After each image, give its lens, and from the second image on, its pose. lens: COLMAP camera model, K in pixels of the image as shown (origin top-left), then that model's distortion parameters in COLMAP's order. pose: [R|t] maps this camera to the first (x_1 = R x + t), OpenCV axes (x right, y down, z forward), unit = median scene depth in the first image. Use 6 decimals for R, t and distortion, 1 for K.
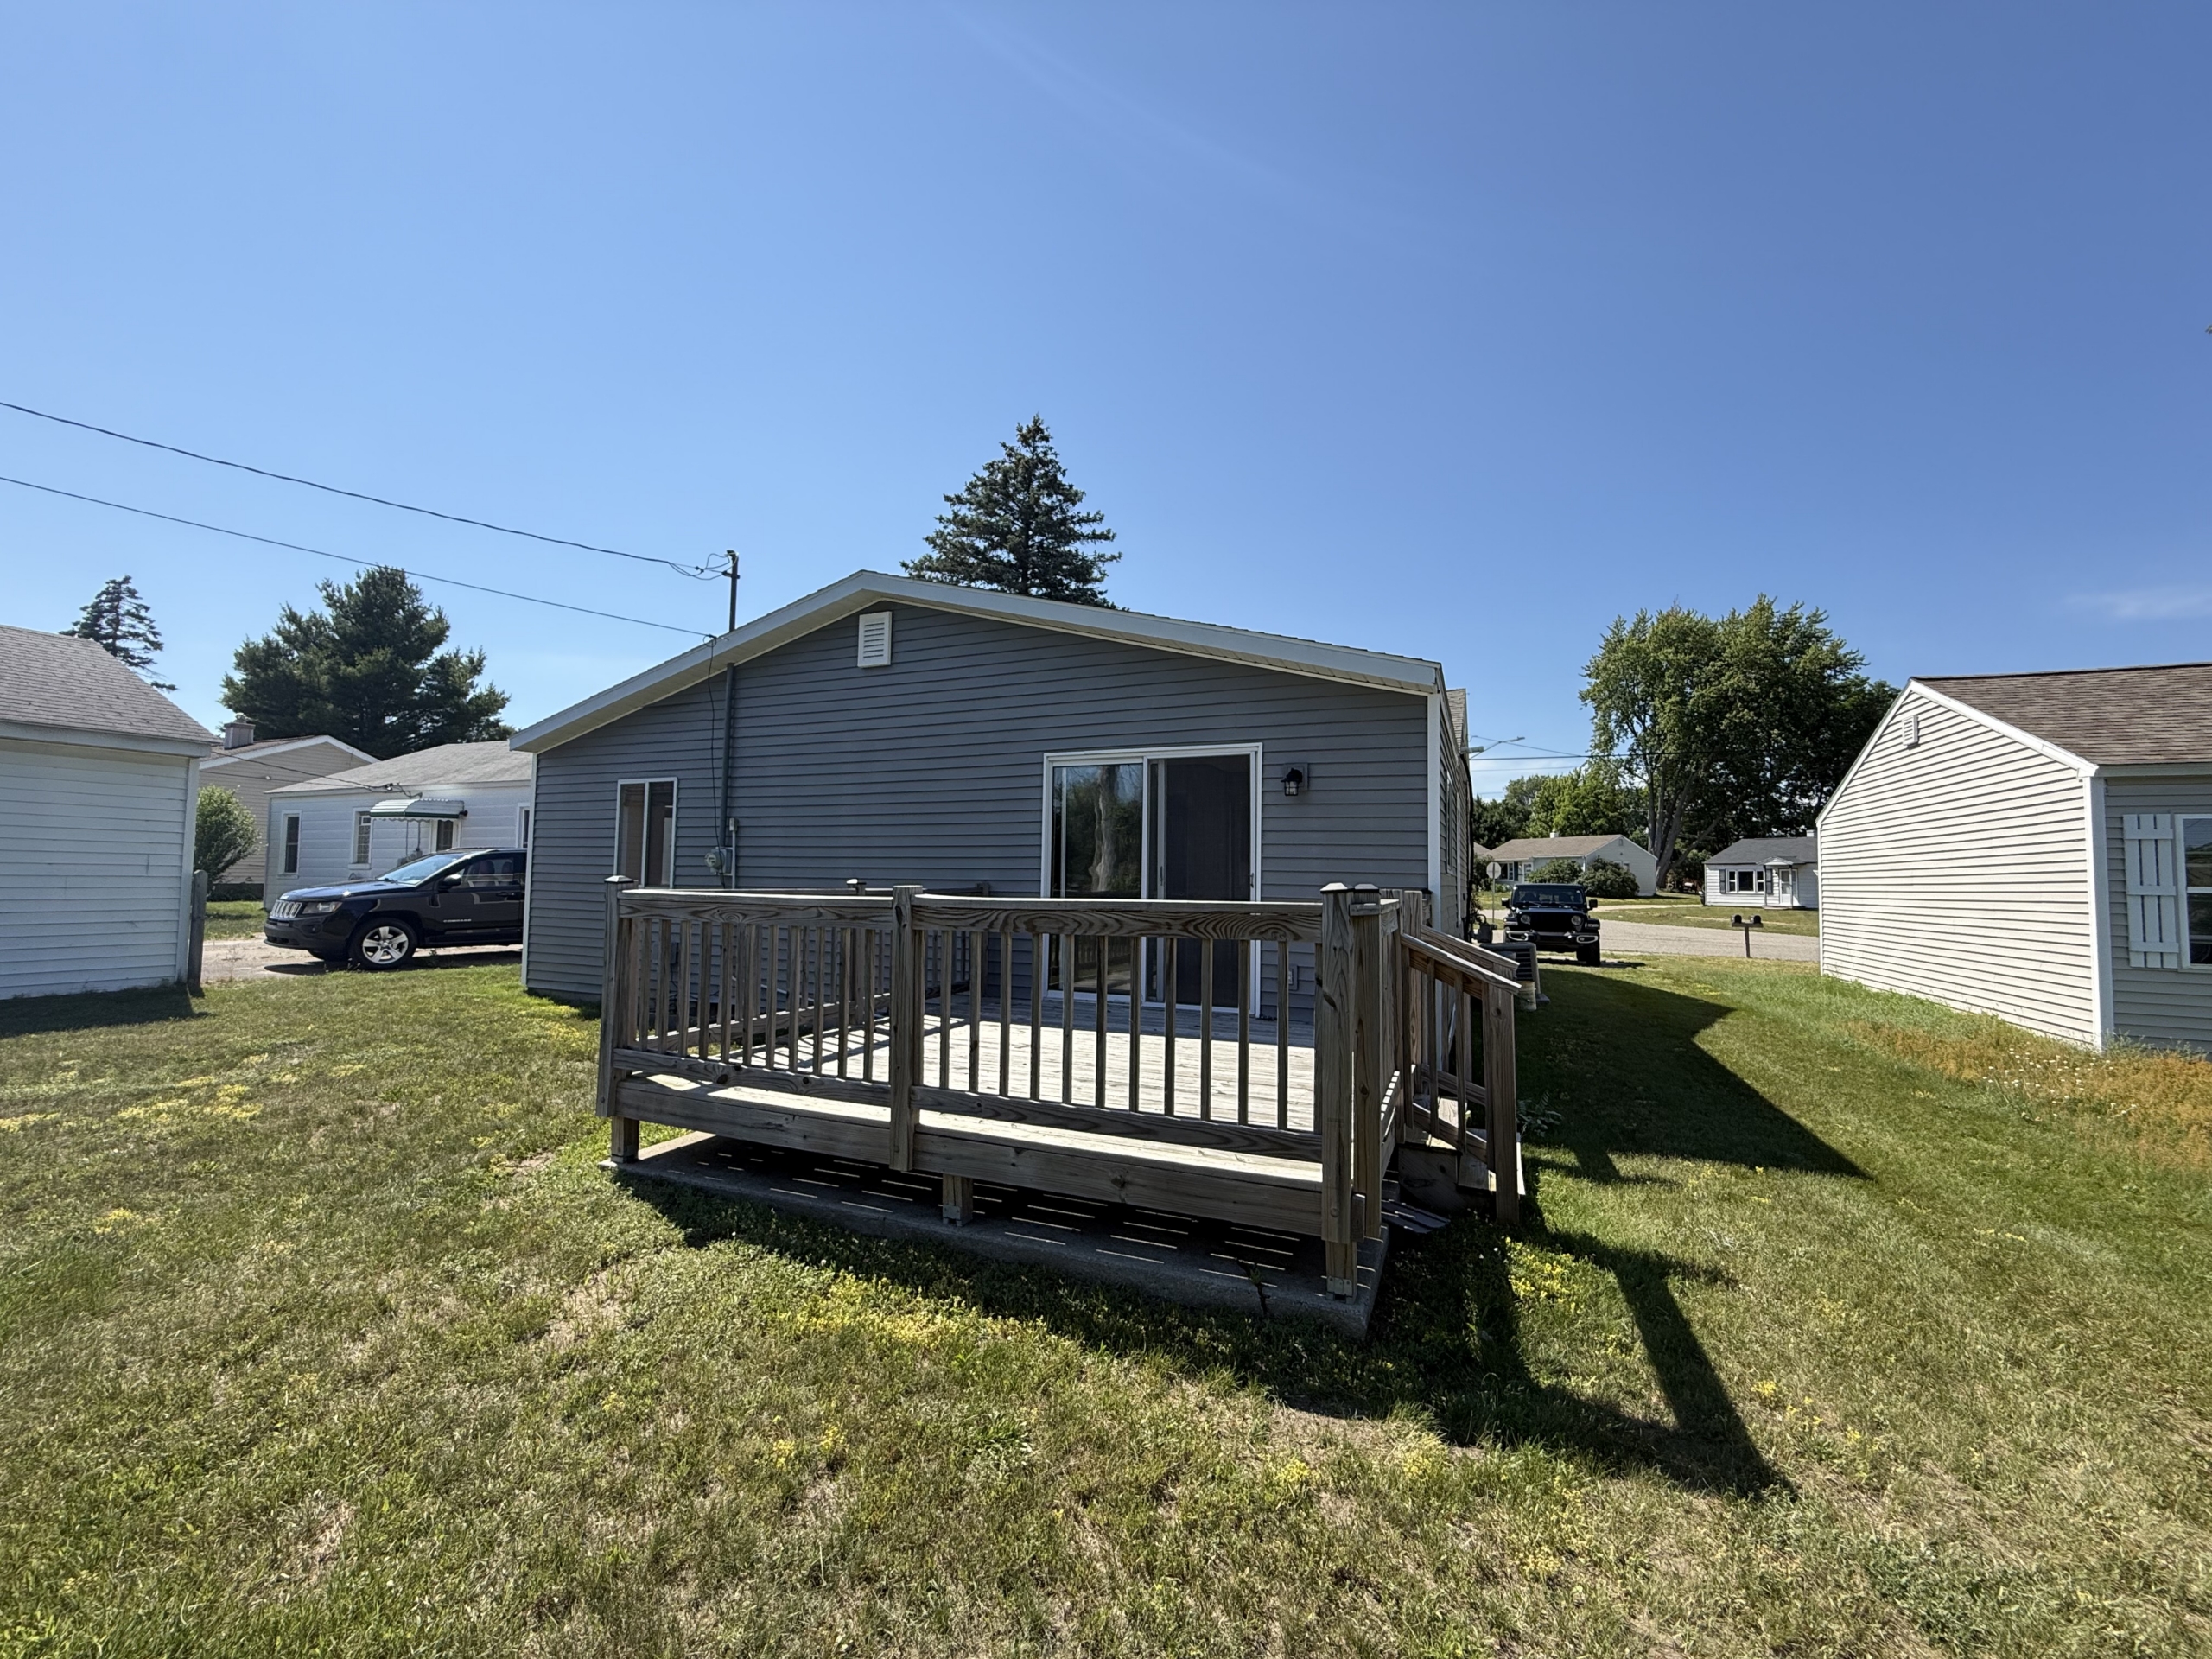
lens RADIAL K [[881.9, 0, 1107.4], [0, 881.9, 831.4], [0, 0, 1]] dist [0.000132, 0.000682]
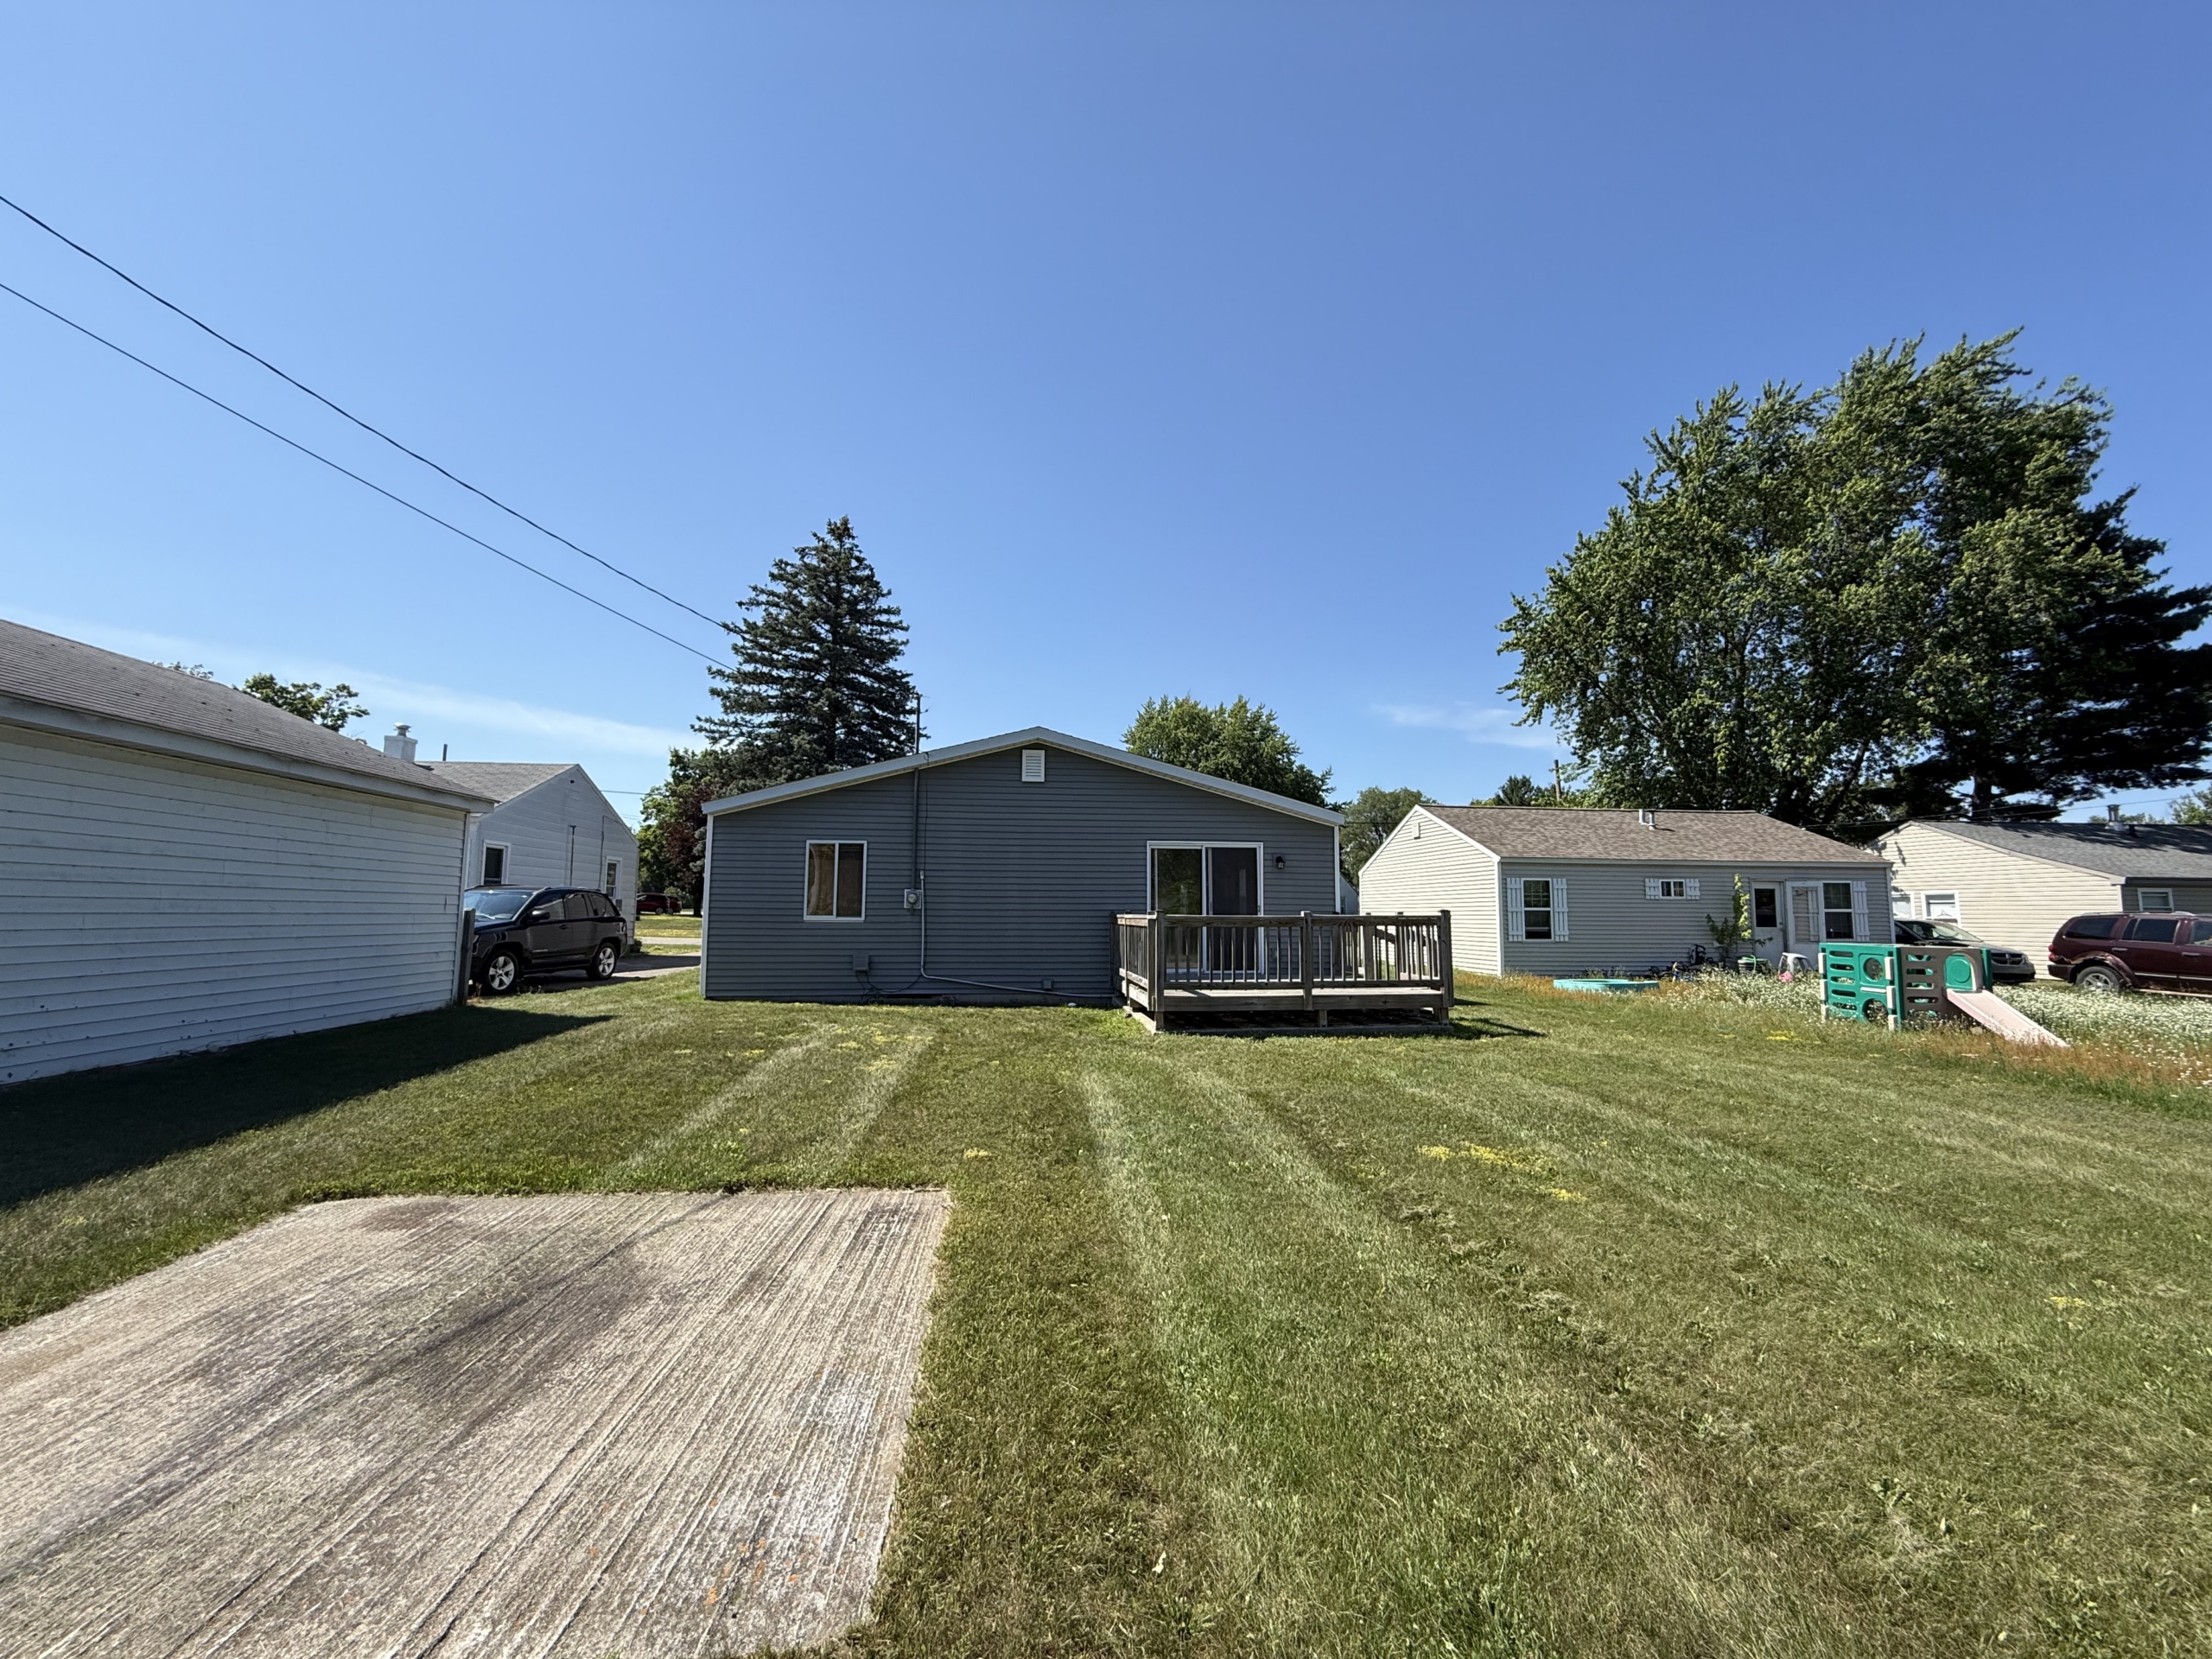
lens RADIAL K [[881.9, 0, 1103.3], [0, 881.9, 831.0], [0, 0, 1]] dist [0.000132, 0.000682]
pose [[0.861330, 0.035304, 0.506817, -0.372258], [-0.019595, 0.999149, -0.036298, -0.013591], [-0.507667, 0.021333, 0.861289, -0.187963]]
